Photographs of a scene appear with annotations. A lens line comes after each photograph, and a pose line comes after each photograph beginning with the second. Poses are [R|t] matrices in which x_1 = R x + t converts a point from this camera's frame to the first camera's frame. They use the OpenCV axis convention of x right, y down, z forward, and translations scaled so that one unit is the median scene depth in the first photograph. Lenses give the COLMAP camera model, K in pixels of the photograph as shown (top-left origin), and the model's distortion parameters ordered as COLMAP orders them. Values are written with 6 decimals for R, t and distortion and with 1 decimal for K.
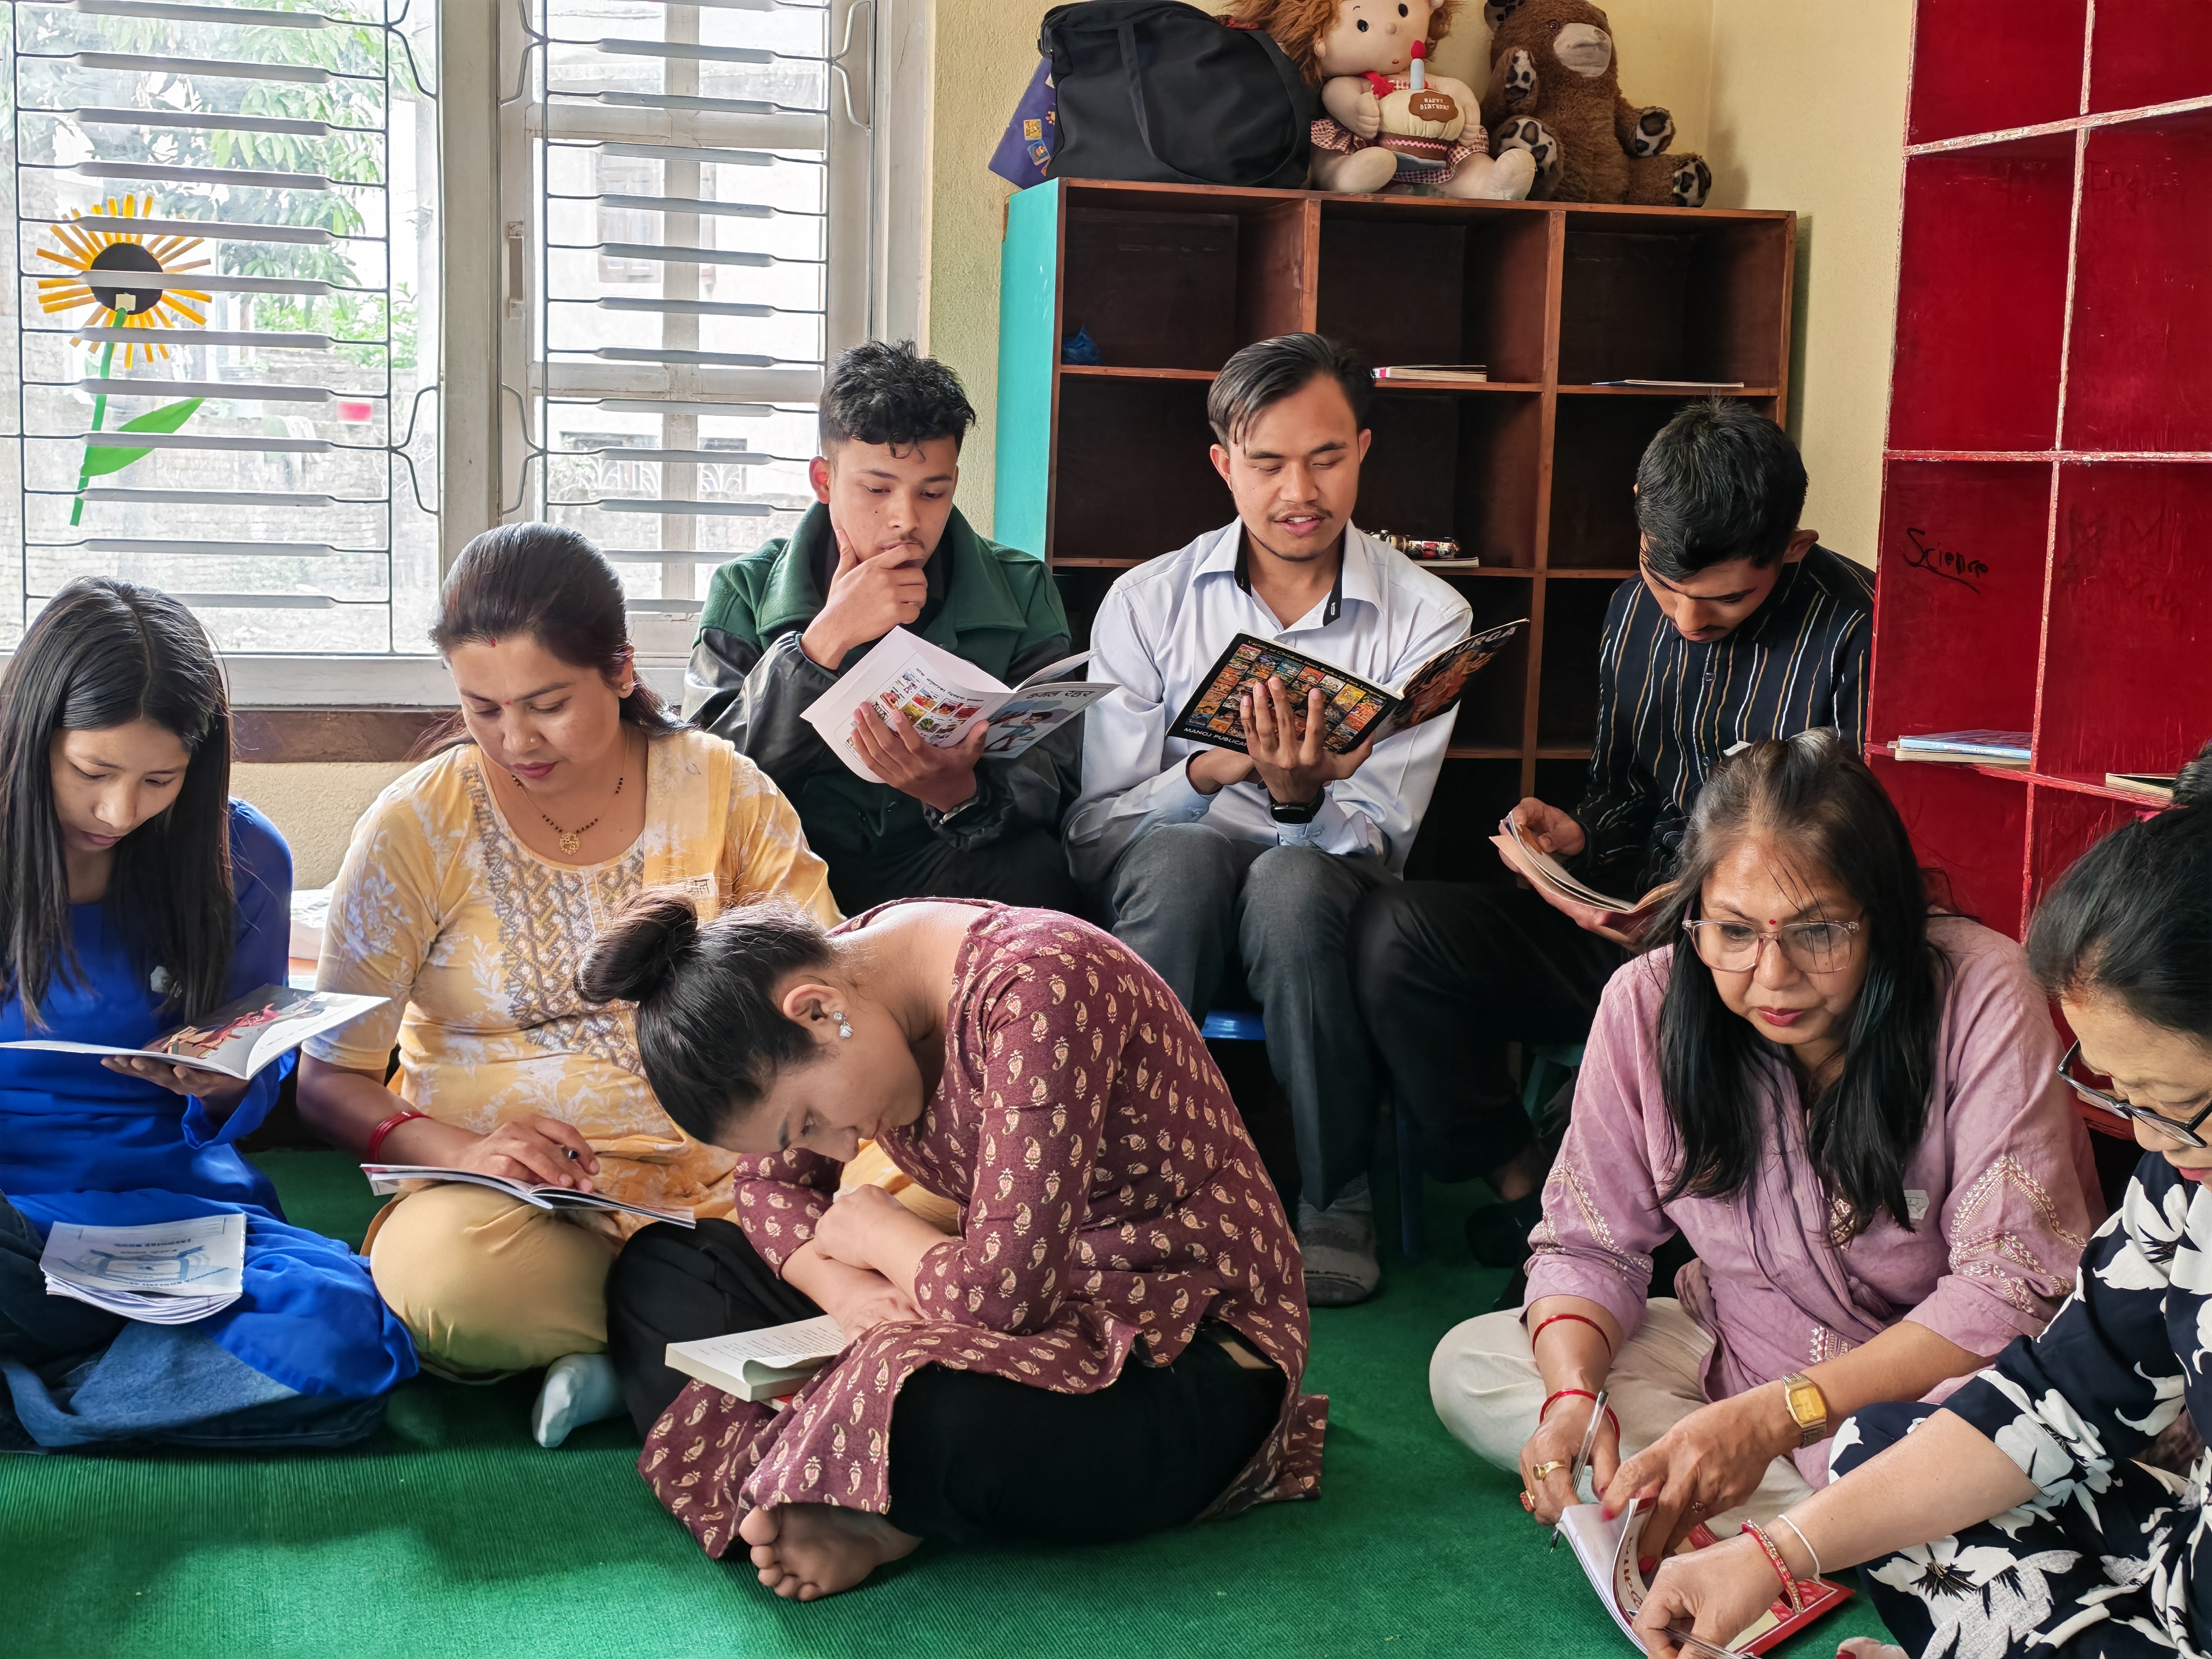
lens RADIAL K [[3101.0, 0, 1106.6], [0, 3101.0, 831.5], [0, 0, 1]] dist [0.017287, 0.000000]
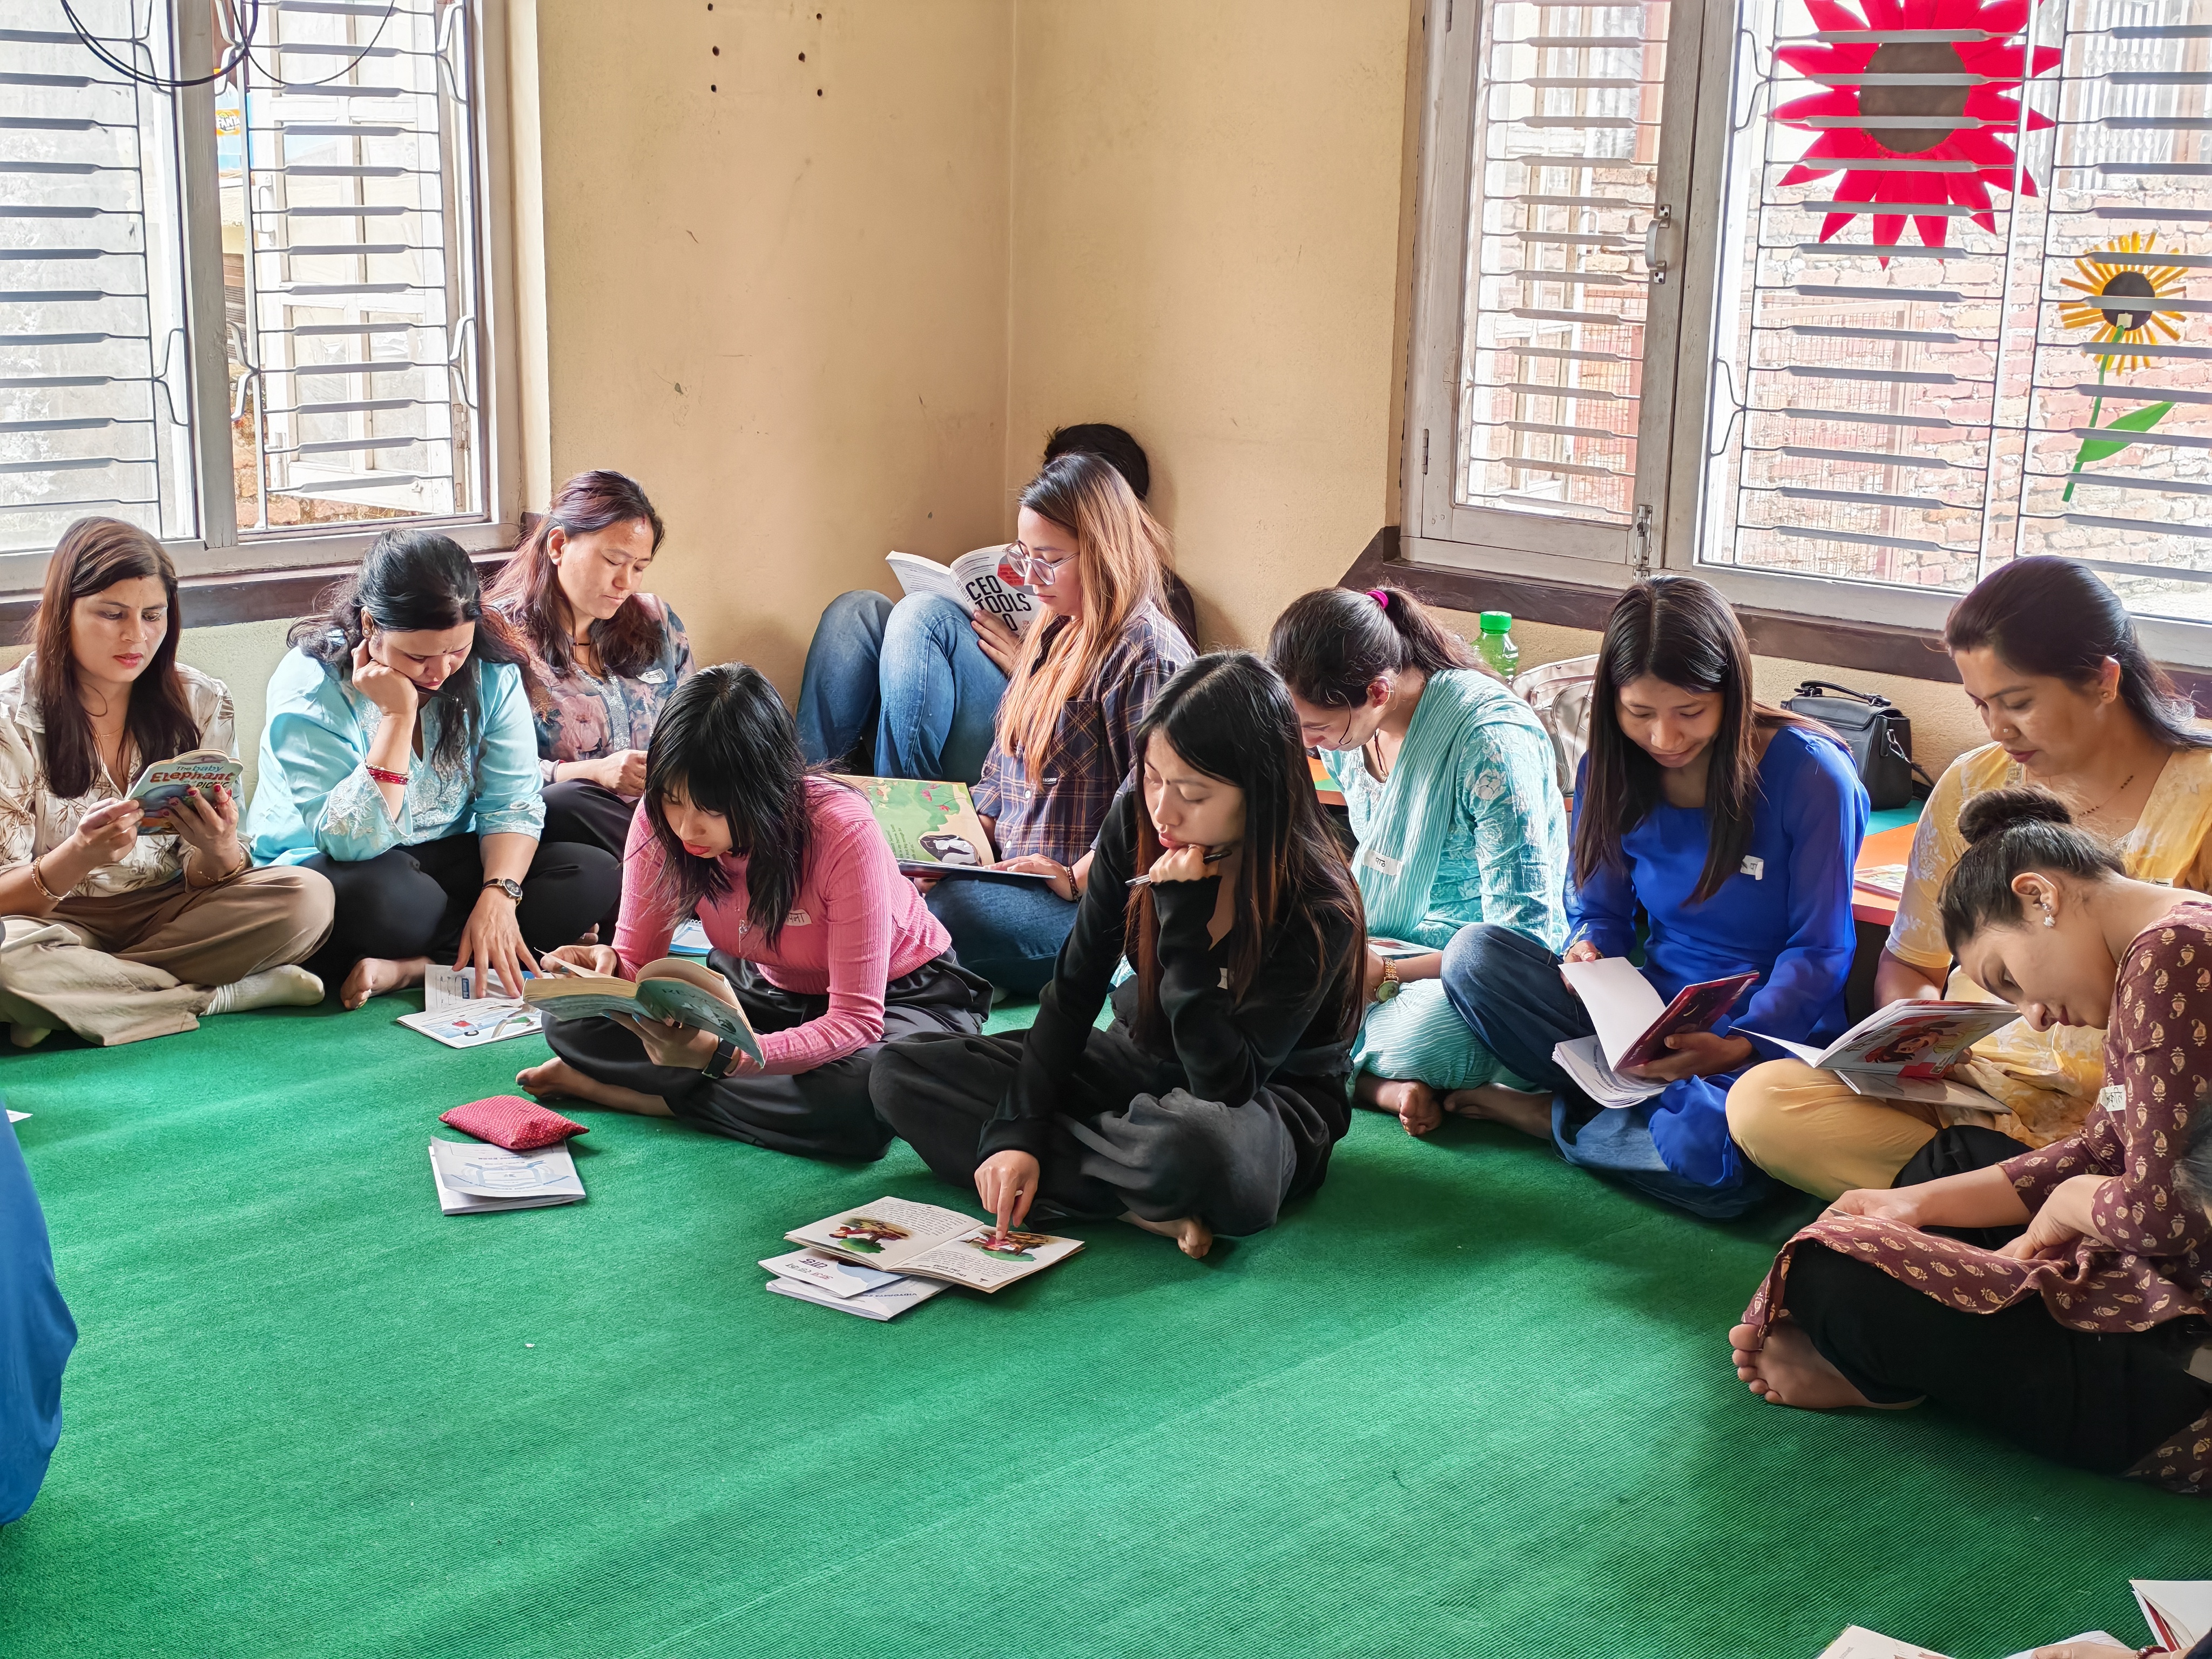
lens RADIAL K [[3101.0, 0, 1106.7], [0, 3101.0, 830.9], [0, 0, 1]] dist [0.017287, 0.000000]
pose [[0.498433, 0.165337, -0.851016, 0.553054], [-0.108226, 0.985833, 0.128143, -0.086612], [0.860146, 0.028232, 0.509266, 0.045034]]
